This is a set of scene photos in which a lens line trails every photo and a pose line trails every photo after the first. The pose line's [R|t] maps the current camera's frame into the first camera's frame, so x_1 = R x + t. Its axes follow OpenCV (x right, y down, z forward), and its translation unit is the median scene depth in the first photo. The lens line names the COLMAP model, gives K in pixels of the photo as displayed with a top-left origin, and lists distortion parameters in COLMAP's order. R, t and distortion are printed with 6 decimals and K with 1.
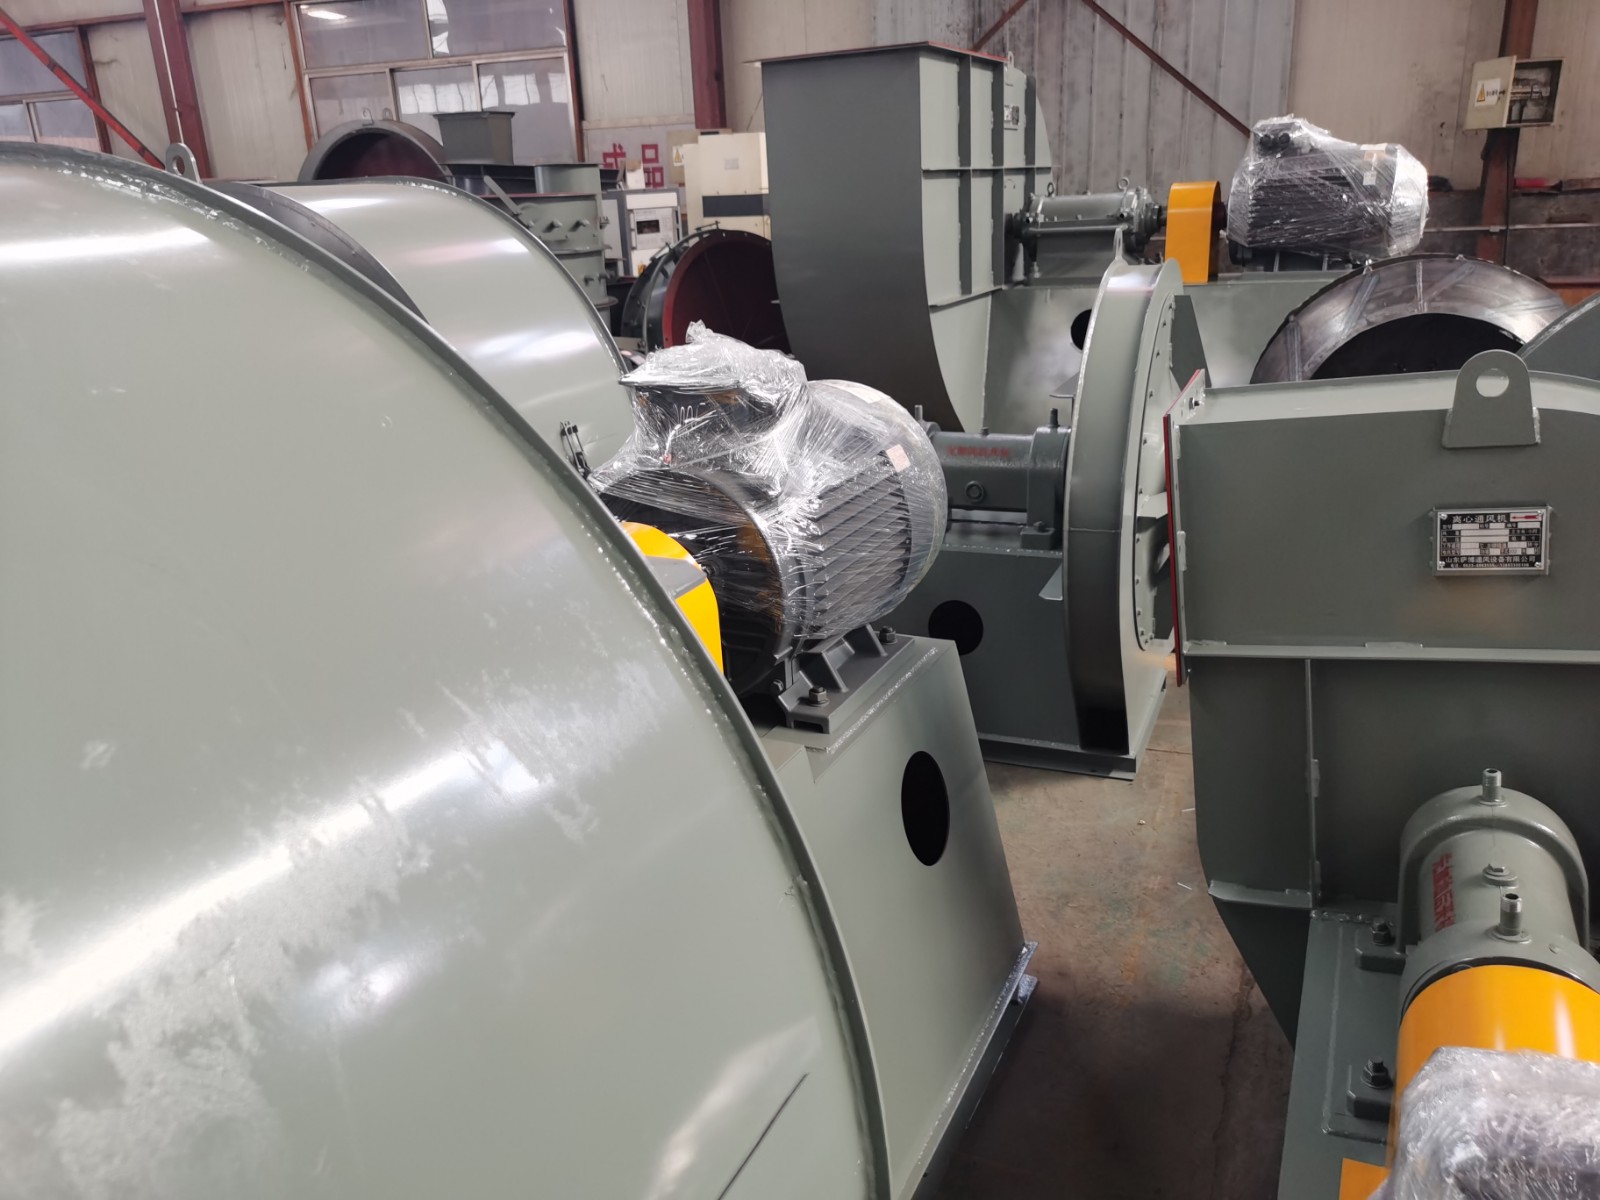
lens RADIAL K [[1241.9, 0, 800.0], [0, 1241.9, 600.0], [0, 0, 1]] dist [0.043322, -0.037800]
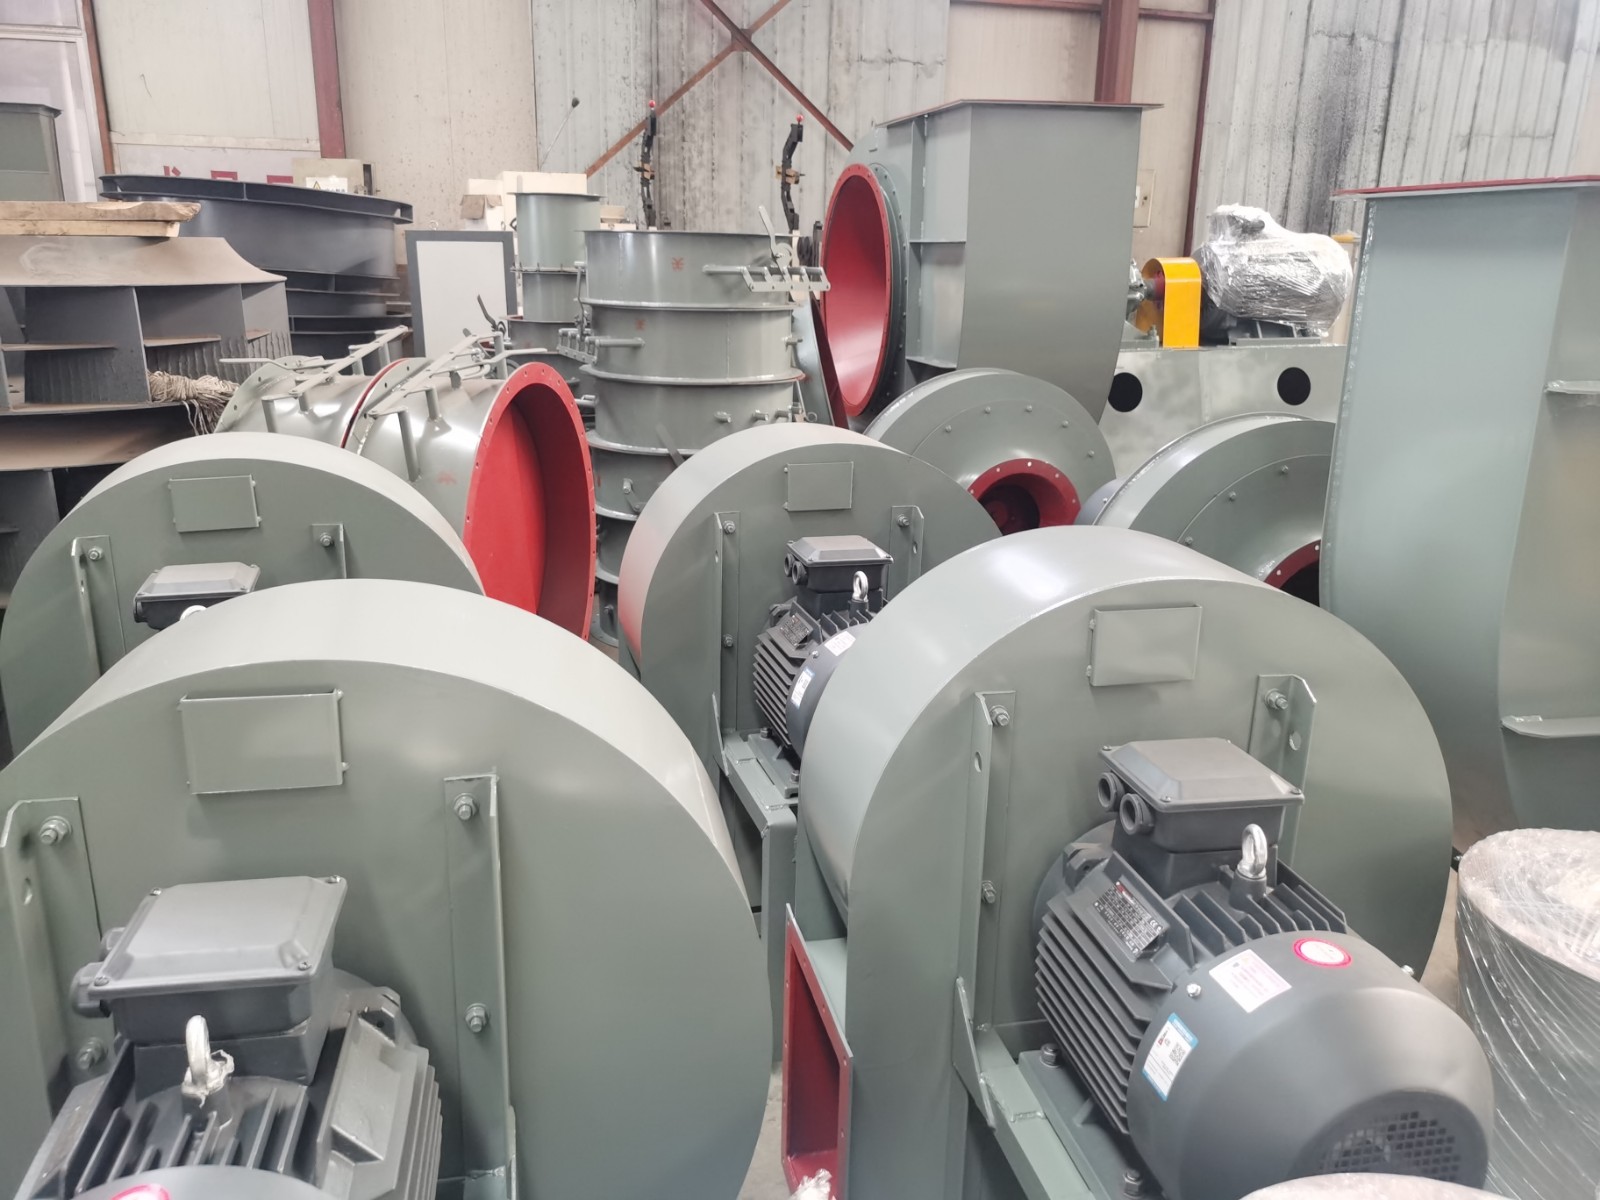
lens RADIAL K [[1241.9, 0, 800.0], [0, 1241.9, 600.0], [0, 0, 1]] dist [0.043322, -0.037800]
pose [[0.770379, -0.125282, 0.625157, -1.244431], [0.158457, 0.987362, 0.002601, -0.166379], [-0.617582, 0.097057, 0.780495, 0.682272]]
